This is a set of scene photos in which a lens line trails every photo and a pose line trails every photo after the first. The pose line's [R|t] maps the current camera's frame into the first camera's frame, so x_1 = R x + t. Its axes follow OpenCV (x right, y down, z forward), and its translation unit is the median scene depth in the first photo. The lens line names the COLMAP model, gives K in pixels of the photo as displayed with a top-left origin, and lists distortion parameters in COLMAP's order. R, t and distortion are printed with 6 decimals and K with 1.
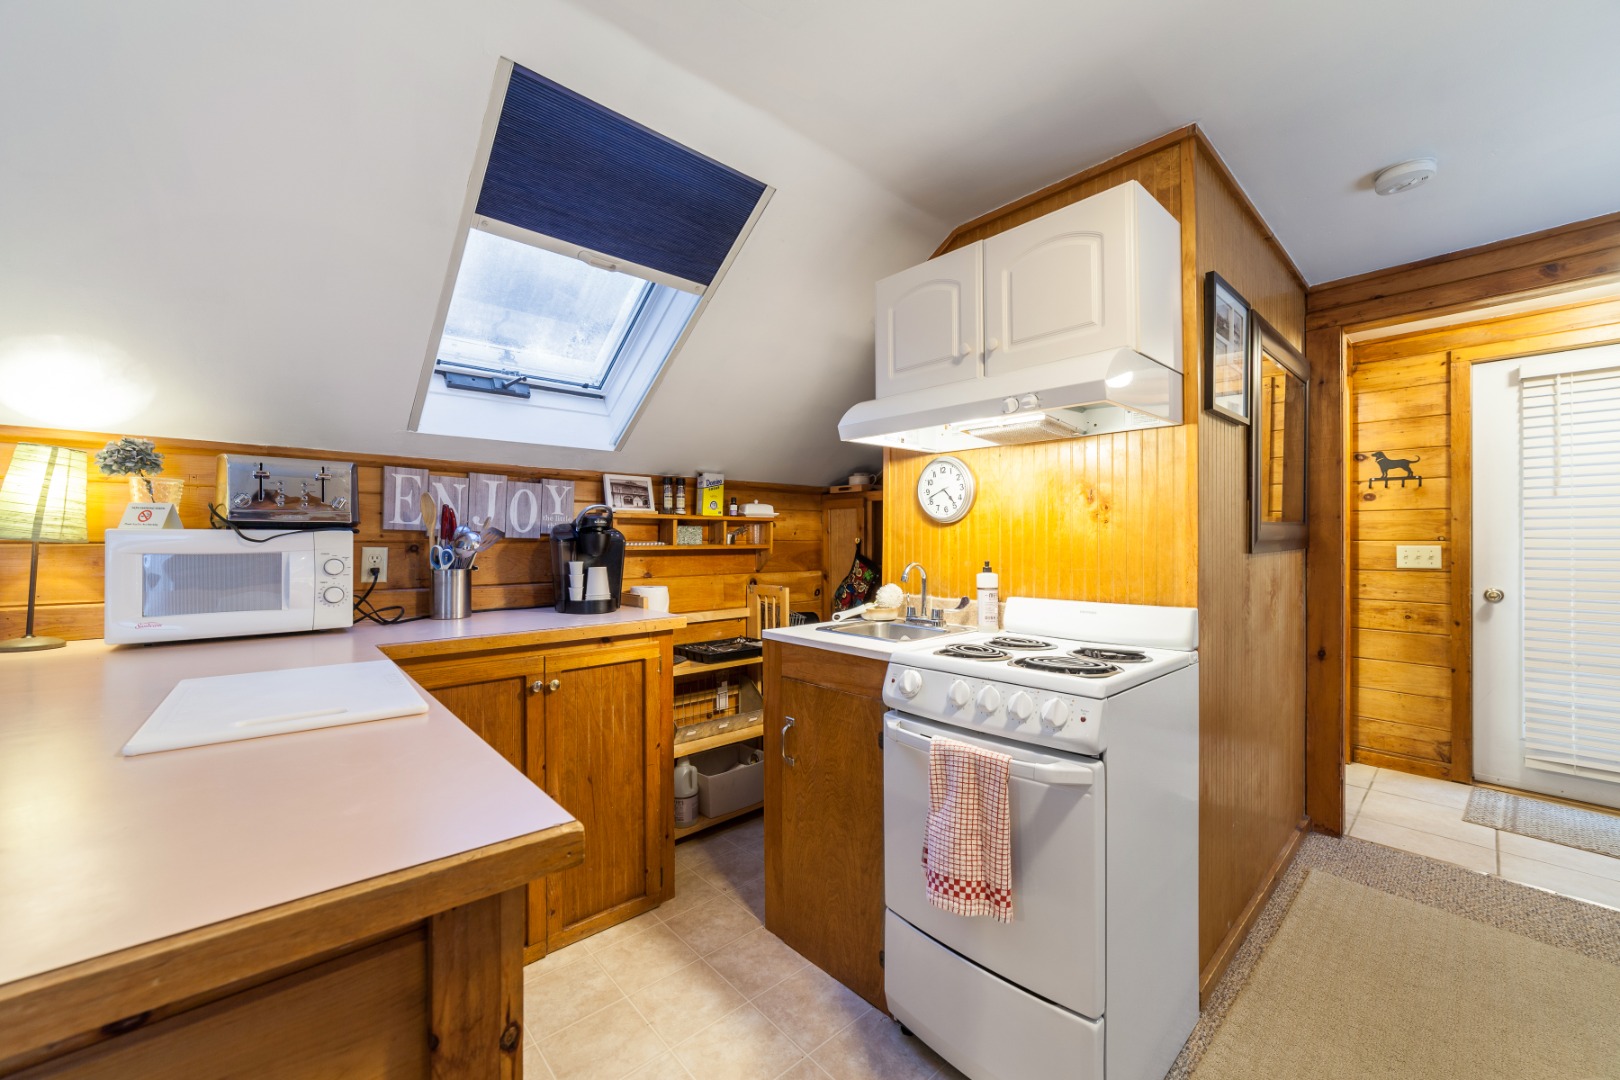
lens RADIAL K [[632.2, 0, 779.1], [0, 632.2, 525.0], [0, 0, 1]] dist [-0.012298, 0.000156]
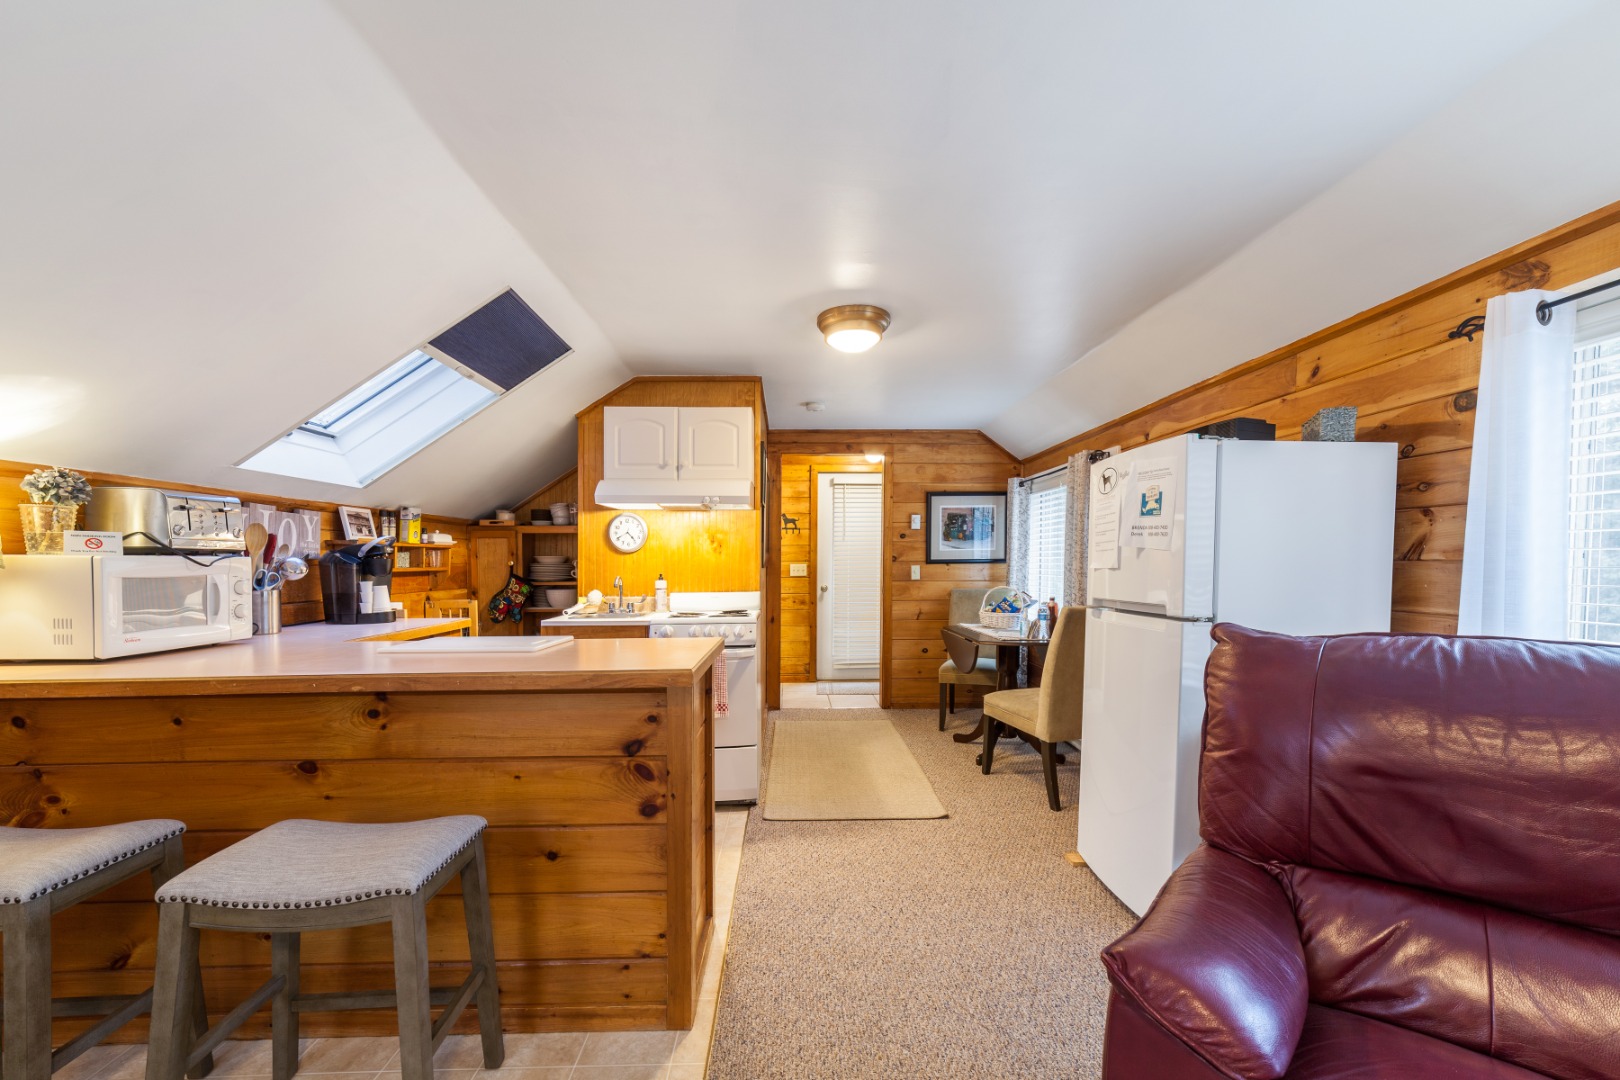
lens RADIAL K [[632.2, 0, 813.0], [0, 632.2, 548.2], [0, 0, 1]] dist [-0.012298, 0.000156]
pose [[0.639238, 0.011770, 0.768919, -0.568228], [-0.012540, 0.999909, -0.004880, -0.009347], [-0.768907, -0.006523, 0.639328, -0.356818]]
